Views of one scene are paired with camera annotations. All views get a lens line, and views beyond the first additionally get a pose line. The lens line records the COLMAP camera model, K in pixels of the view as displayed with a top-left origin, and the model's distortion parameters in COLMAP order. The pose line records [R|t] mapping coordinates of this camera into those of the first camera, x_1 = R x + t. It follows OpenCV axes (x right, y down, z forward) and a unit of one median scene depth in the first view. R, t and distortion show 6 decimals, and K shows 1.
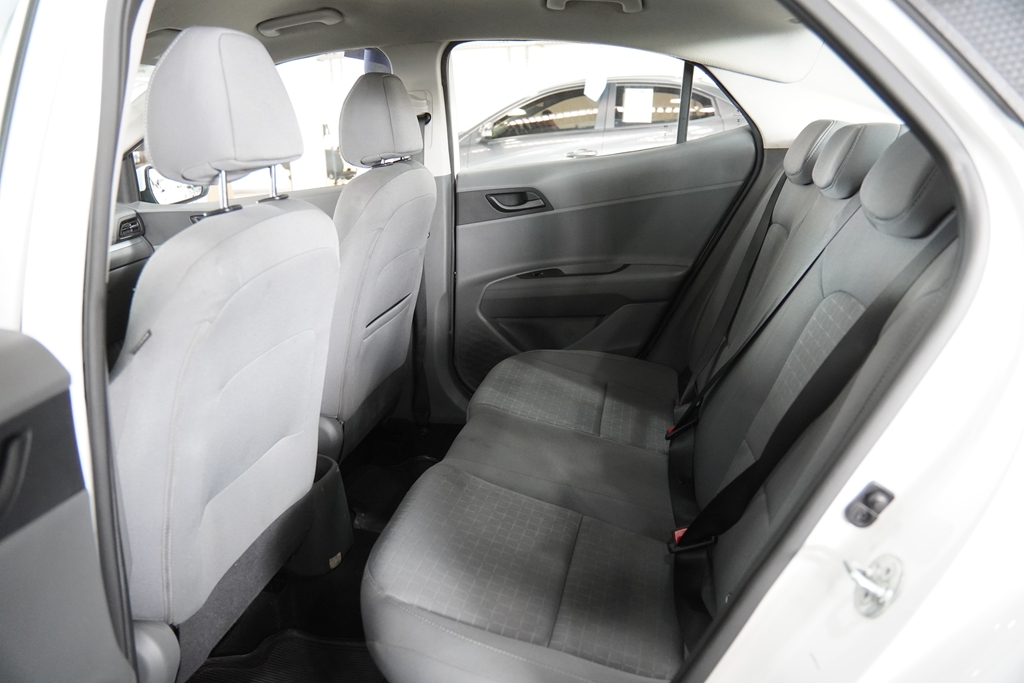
lens RADIAL K [[768.7, 0, 512.0], [0, 768.7, 341.5], [0, 0, 1]] dist [-0.127122, 0.091011]
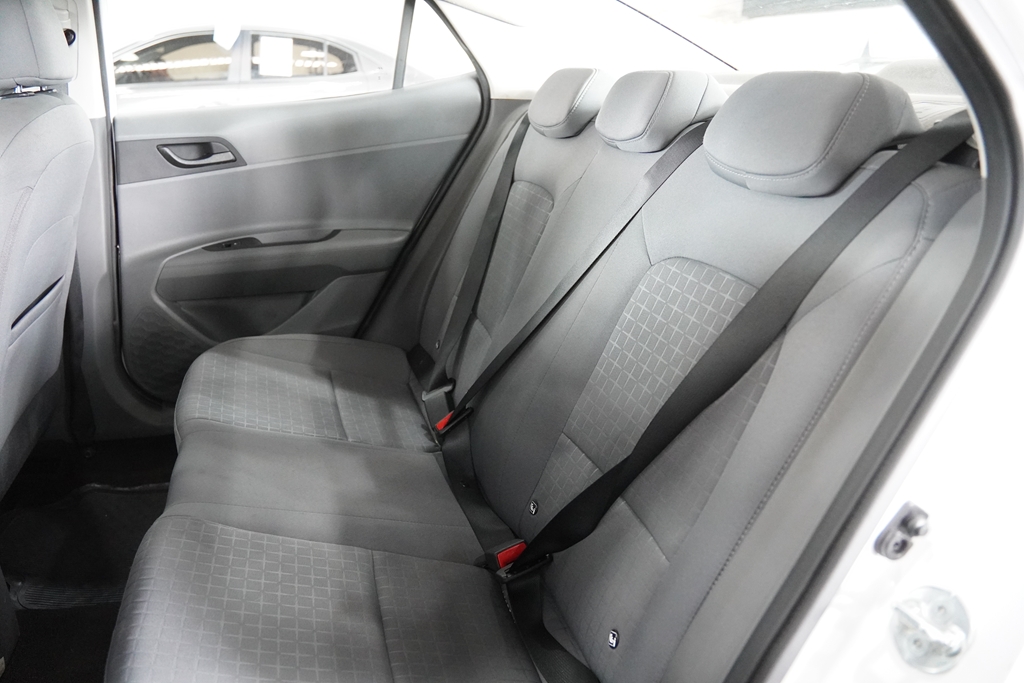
lens RADIAL K [[768.7, 0, 512.0], [0, 768.7, 341.5], [0, 0, 1]] dist [-0.127122, 0.091011]
pose [[0.886368, -0.080682, 0.455897, -0.076509], [0.058559, 0.996327, 0.062472, -0.018651], [-0.459263, -0.028677, 0.887837, 0.153289]]
